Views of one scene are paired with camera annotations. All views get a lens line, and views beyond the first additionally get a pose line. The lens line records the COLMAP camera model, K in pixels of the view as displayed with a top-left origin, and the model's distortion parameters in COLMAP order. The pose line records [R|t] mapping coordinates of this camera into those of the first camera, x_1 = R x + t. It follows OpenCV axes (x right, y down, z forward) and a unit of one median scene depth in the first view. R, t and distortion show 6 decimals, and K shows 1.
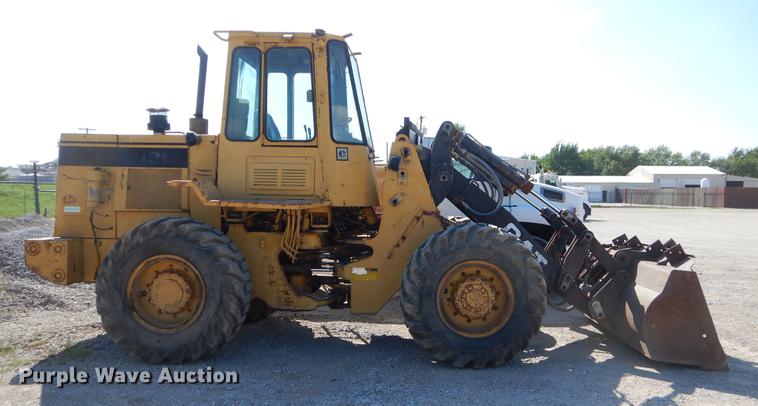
lens RADIAL K [[549.1, 0, 414.2], [0, 549.1, 201.9], [0, 0, 1]] dist [-0.001206, 0.000828]
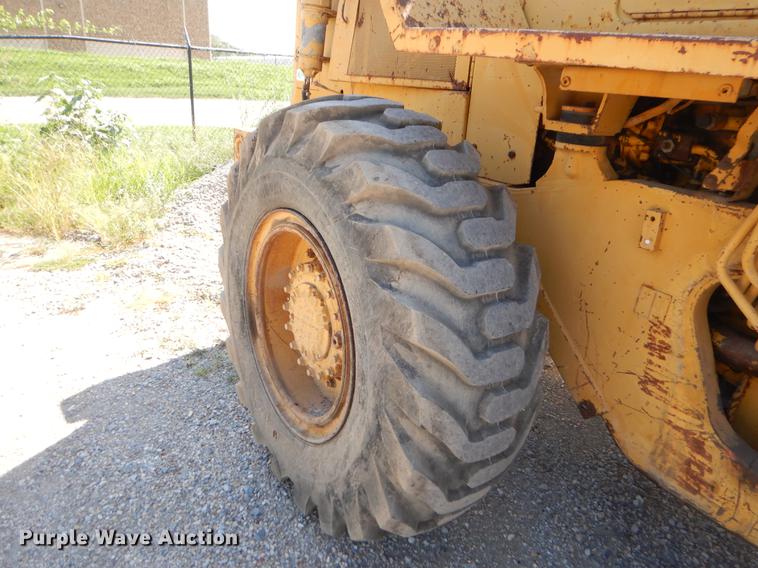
lens RADIAL K [[539.9, 0, 378.2], [0, 539.9, 276.7], [0, 0, 1]] dist [0.011847, 0.003765]
pose [[0.576098, 0.304591, -0.758508, -0.150961], [-0.065834, 0.942251, 0.328373, 0.020206], [0.814725, -0.139240, 0.562882, 0.750062]]
